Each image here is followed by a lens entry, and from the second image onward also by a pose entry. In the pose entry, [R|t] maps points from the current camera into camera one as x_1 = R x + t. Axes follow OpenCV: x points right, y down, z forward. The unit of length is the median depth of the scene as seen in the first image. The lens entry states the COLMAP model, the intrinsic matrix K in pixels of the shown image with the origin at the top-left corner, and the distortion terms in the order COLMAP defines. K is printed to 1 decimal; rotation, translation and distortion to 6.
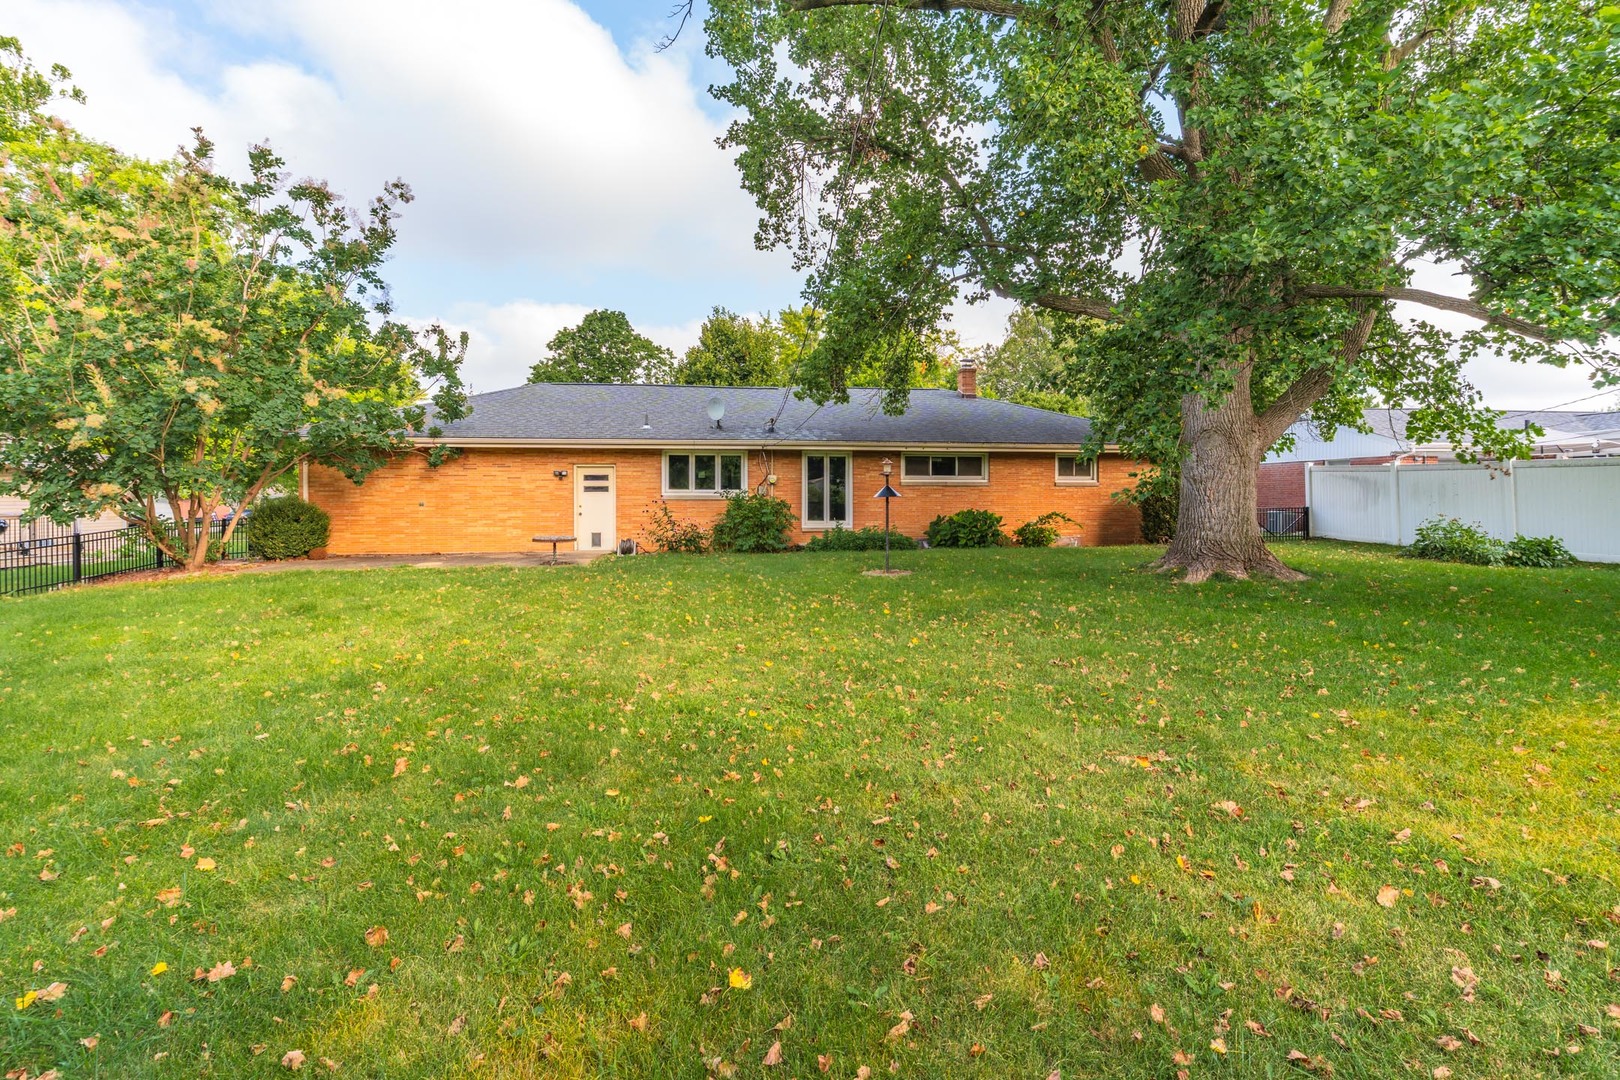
lens RADIAL K [[742.4, 0, 802.9], [0, 742.4, 497.1], [0, 0, 1]] dist [-0.001052, 0.000113]
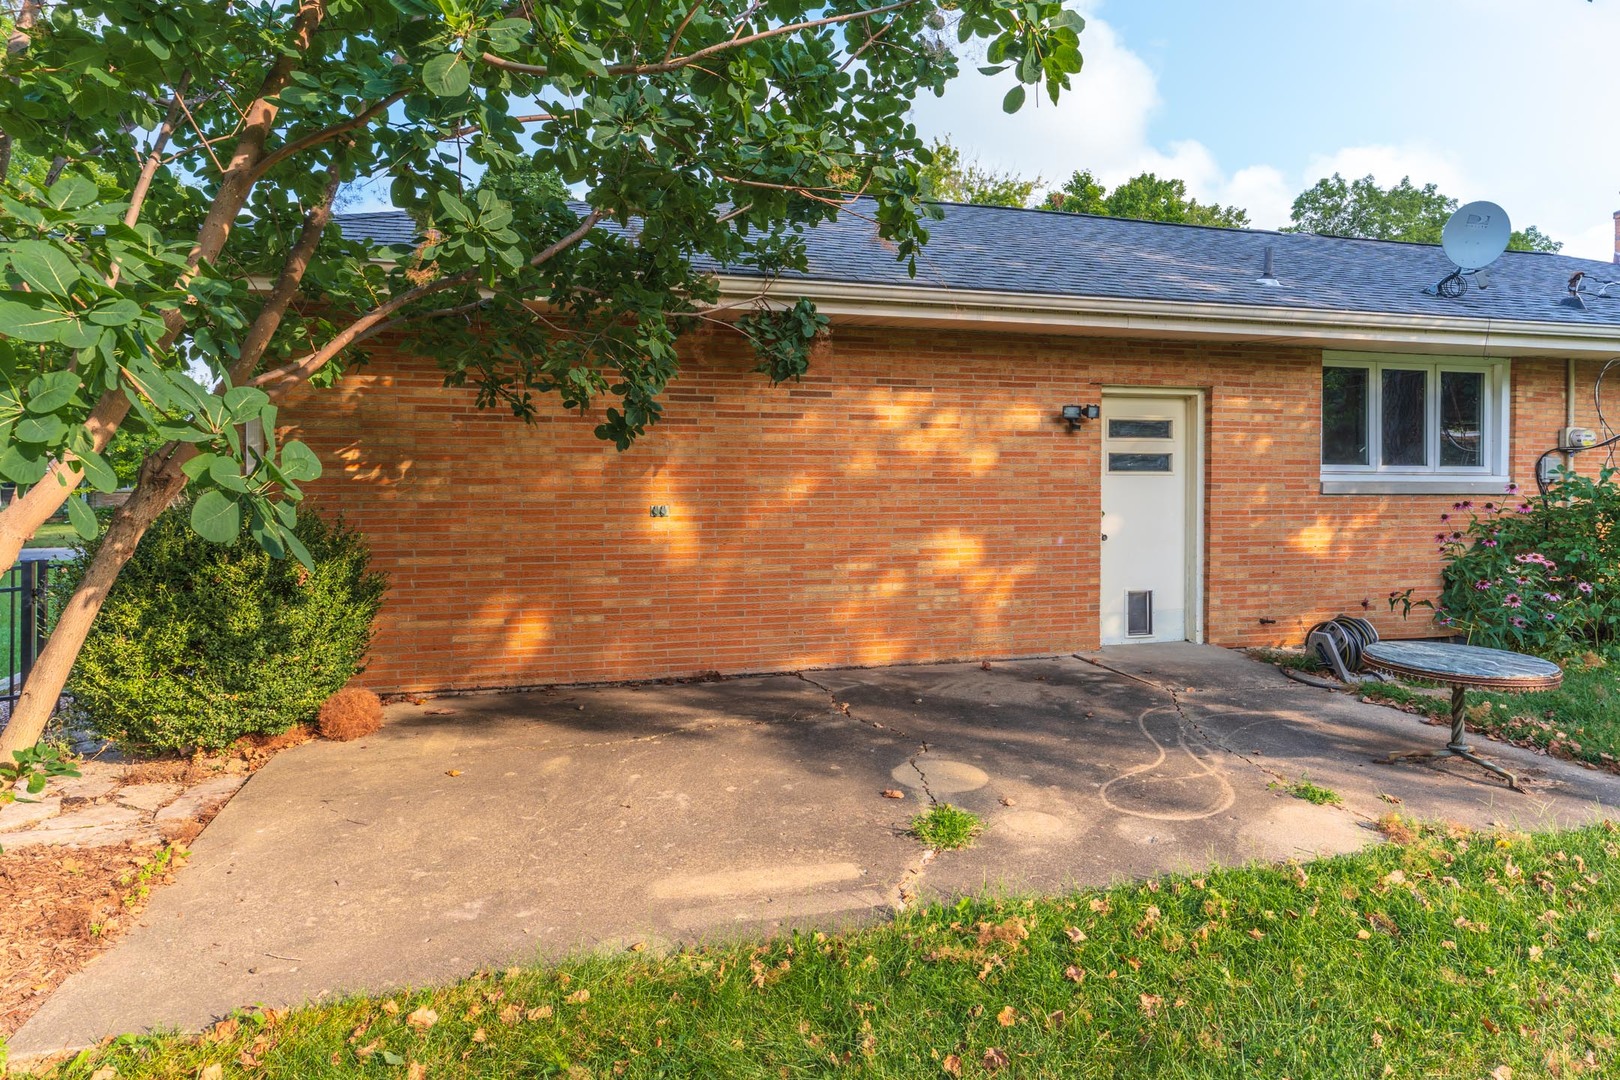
lens RADIAL K [[1005.5, 0, 813.3], [0, 1005.5, 481.0], [0, 0, 1]] dist [-0.007553, 0.001305]
pose [[0.988744, 0.002800, 0.149591, -0.496456], [-0.004666, 0.999916, 0.012121, -0.007297], [-0.149544, -0.012683, 0.988674, 0.576545]]
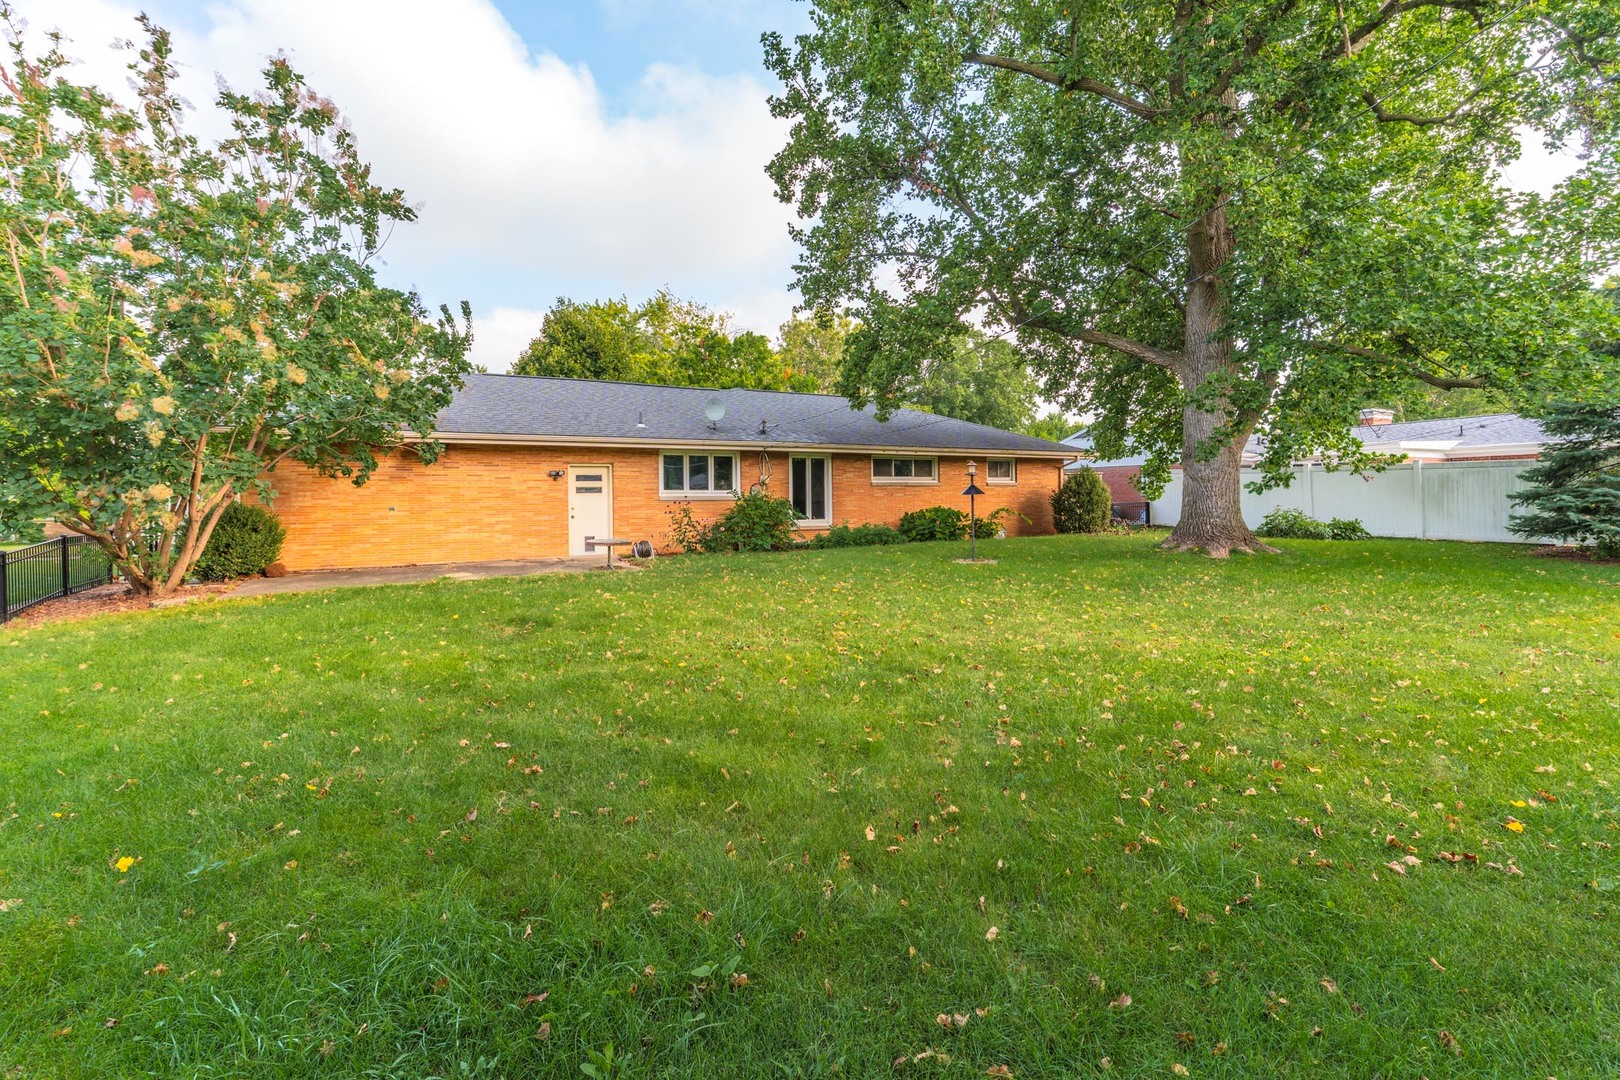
lens RADIAL K [[742.4, 0, 802.9], [0, 742.4, 497.1], [0, 0, 1]] dist [-0.001052, 0.000113]
pose [[0.932492, -0.008079, 0.361099, -0.368492], [0.009046, 0.999959, -0.000987, 0.001443], [-0.361076, 0.004187, 0.932527, 0.024749]]
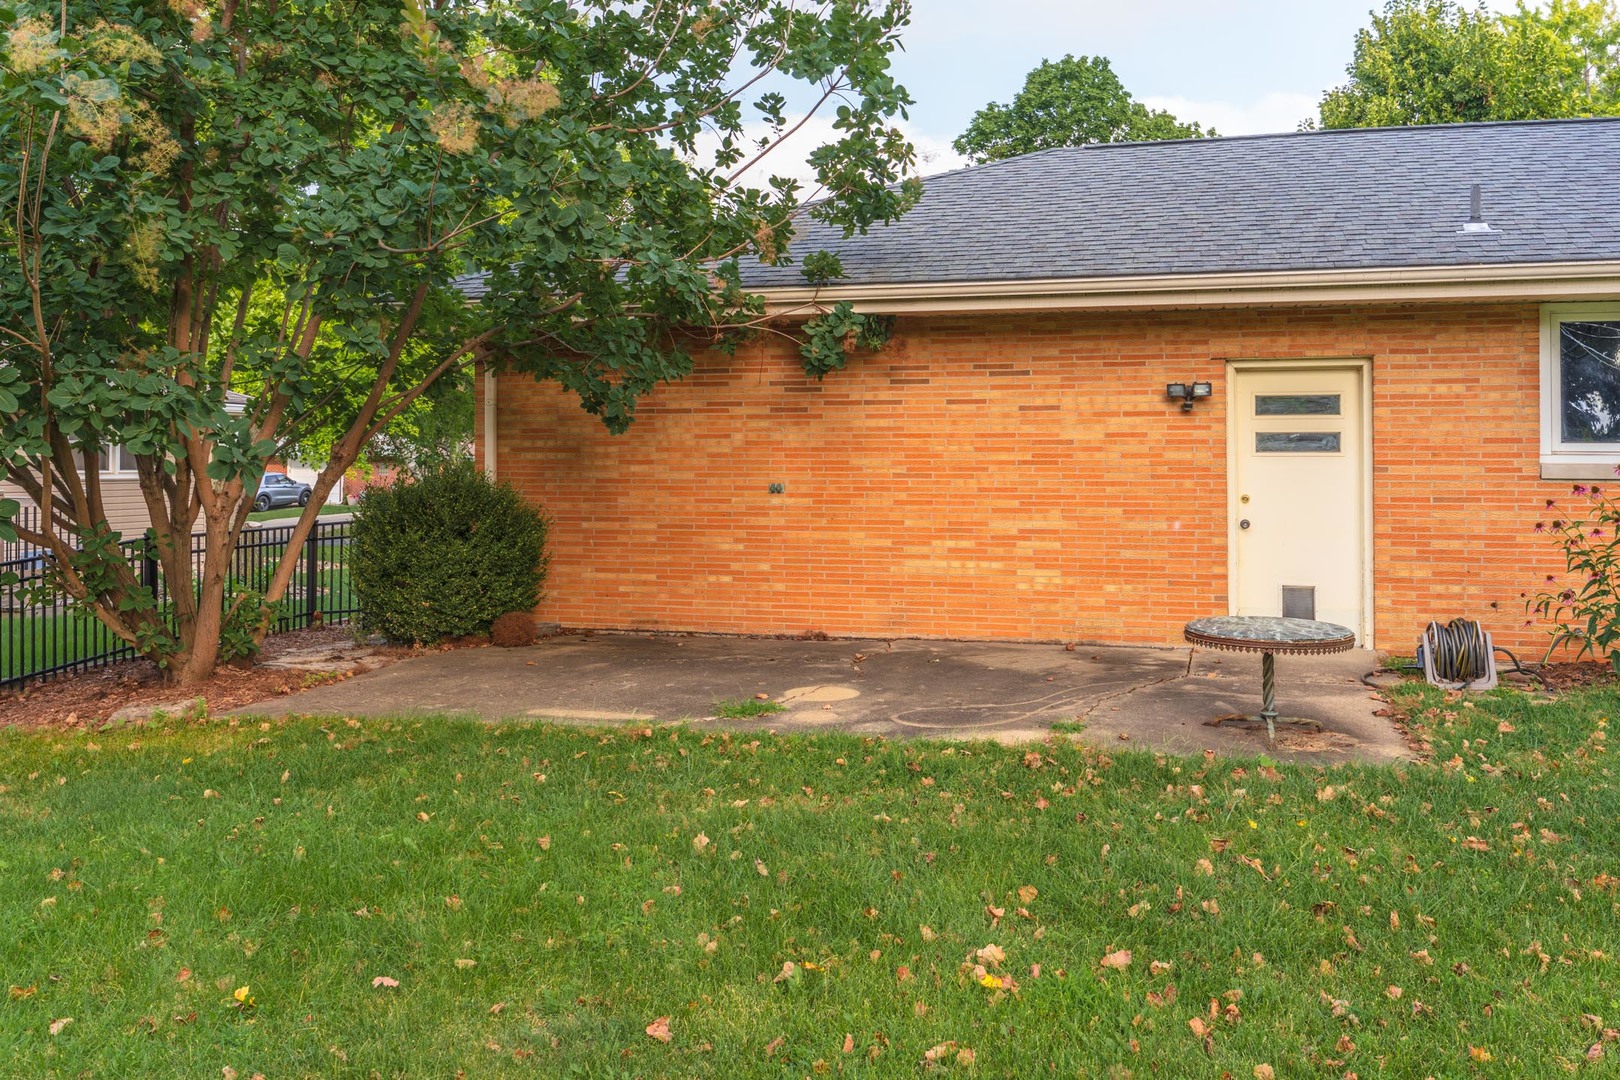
lens RADIAL K [[1405.3, 0, 816.5], [0, 1405.3, 434.6], [0, 0, 1]] dist [0.004213, -0.064372]
pose [[0.921769, -0.004483, -0.387715, -0.239410], [-0.001069, 0.999900, -0.014103, -0.005797], [0.387739, 0.013414, 0.921672, 0.400918]]
